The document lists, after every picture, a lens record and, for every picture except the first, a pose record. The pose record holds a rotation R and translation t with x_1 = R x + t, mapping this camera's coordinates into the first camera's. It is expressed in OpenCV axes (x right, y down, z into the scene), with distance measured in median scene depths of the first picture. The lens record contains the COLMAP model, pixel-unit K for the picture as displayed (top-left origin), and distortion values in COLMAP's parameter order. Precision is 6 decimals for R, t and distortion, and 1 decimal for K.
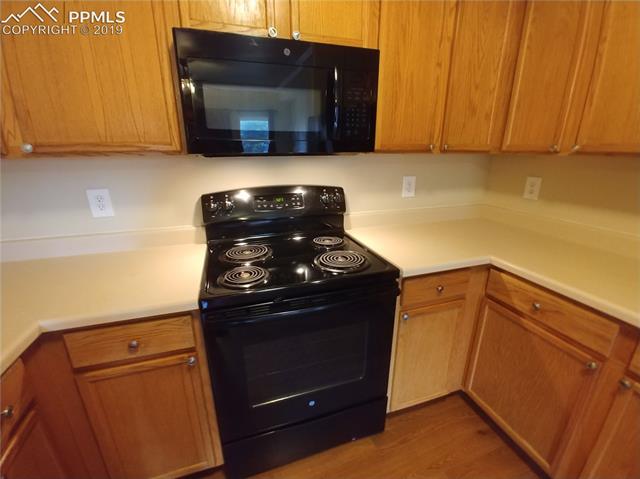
lens RADIAL K [[282.8, 0, 320.0], [0, 282.8, 239.5], [0, 0, 1]] dist [-0.017223, -0.000017]
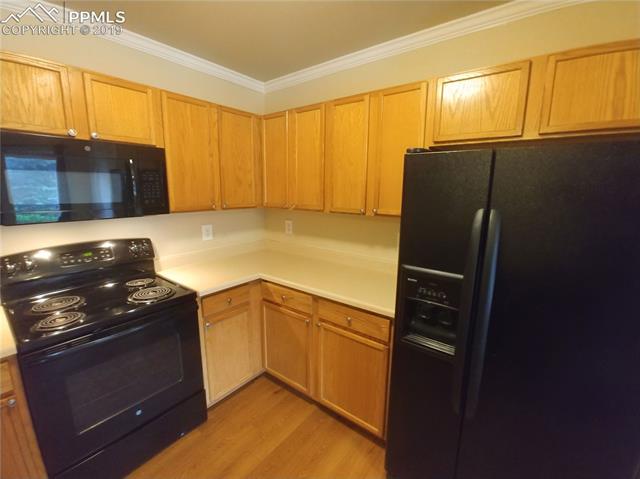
lens RADIAL K [[282.8, 0, 320.0], [0, 282.8, 239.5], [0, 0, 1]] dist [-0.017223, -0.000017]
pose [[0.830834, -0.092504, 0.548779, 0.028314], [0.161311, 0.983786, -0.078389, 0.047992], [-0.532629, 0.153652, 0.832284, -0.519042]]
